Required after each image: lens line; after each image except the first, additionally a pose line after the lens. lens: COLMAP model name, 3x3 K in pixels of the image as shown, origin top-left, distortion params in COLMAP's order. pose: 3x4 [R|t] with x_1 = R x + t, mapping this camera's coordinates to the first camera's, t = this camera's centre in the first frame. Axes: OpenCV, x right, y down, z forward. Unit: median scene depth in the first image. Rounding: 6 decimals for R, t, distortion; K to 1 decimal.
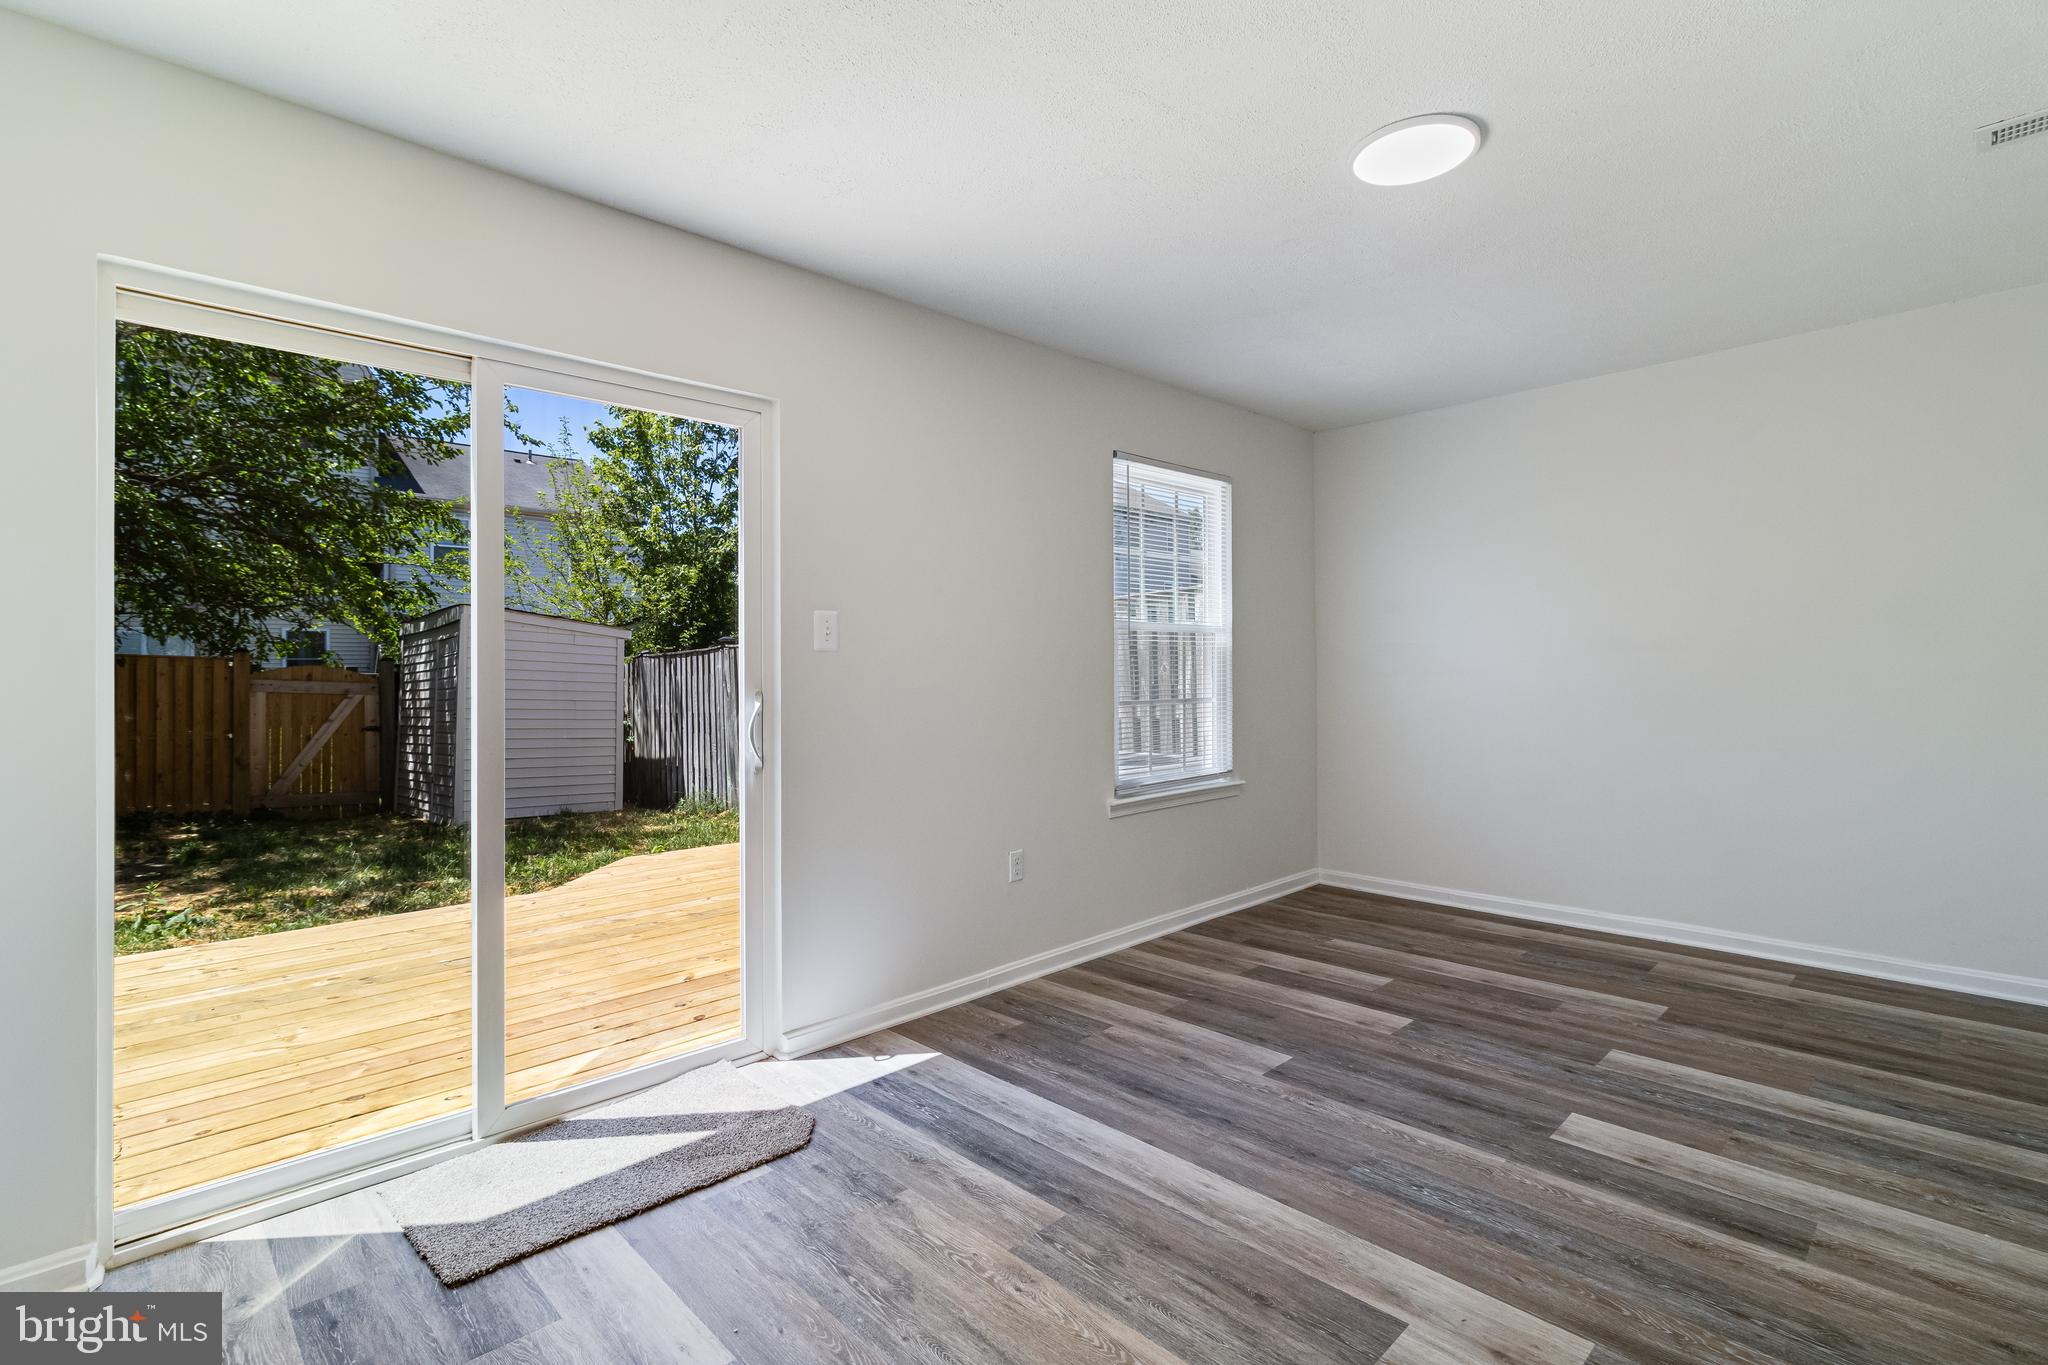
lens RADIAL K [[945.5, 0, 1022.1], [0, 945.5, 628.7], [0, 0, 1]] dist [0.002382, -0.001203]
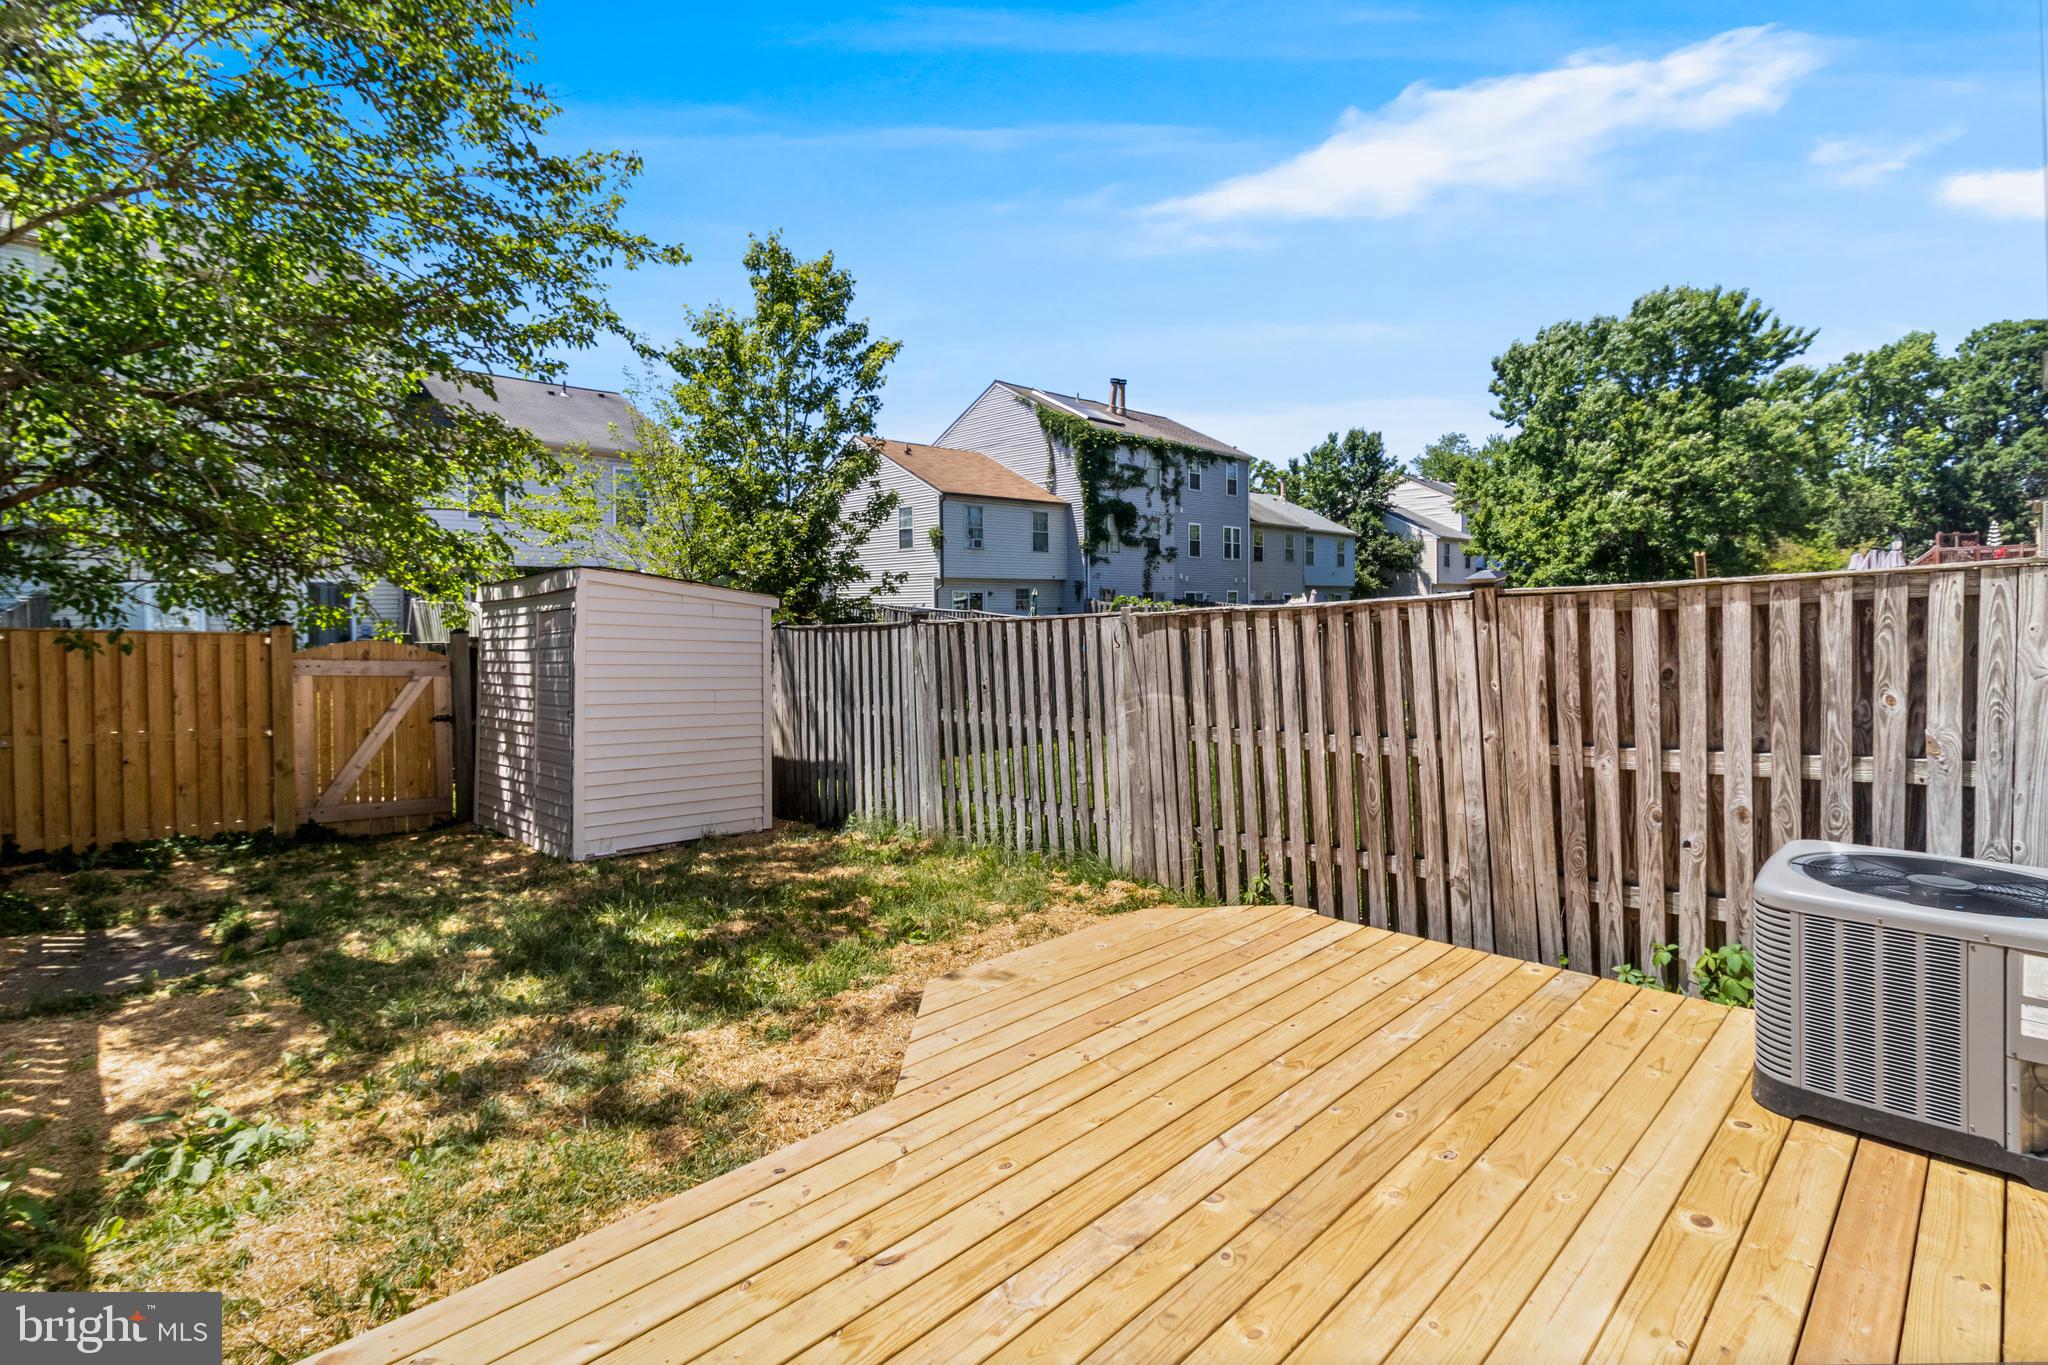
lens RADIAL K [[945.5, 0, 1019.3], [0, 945.5, 598.7], [0, 0, 1]] dist [0.002382, -0.001203]
pose [[0.999968, 0.002325, 0.007715, -0.222215], [-0.002556, 0.999542, 0.030147, -0.021259], [-0.007642, -0.030166, 0.999516, 0.217360]]
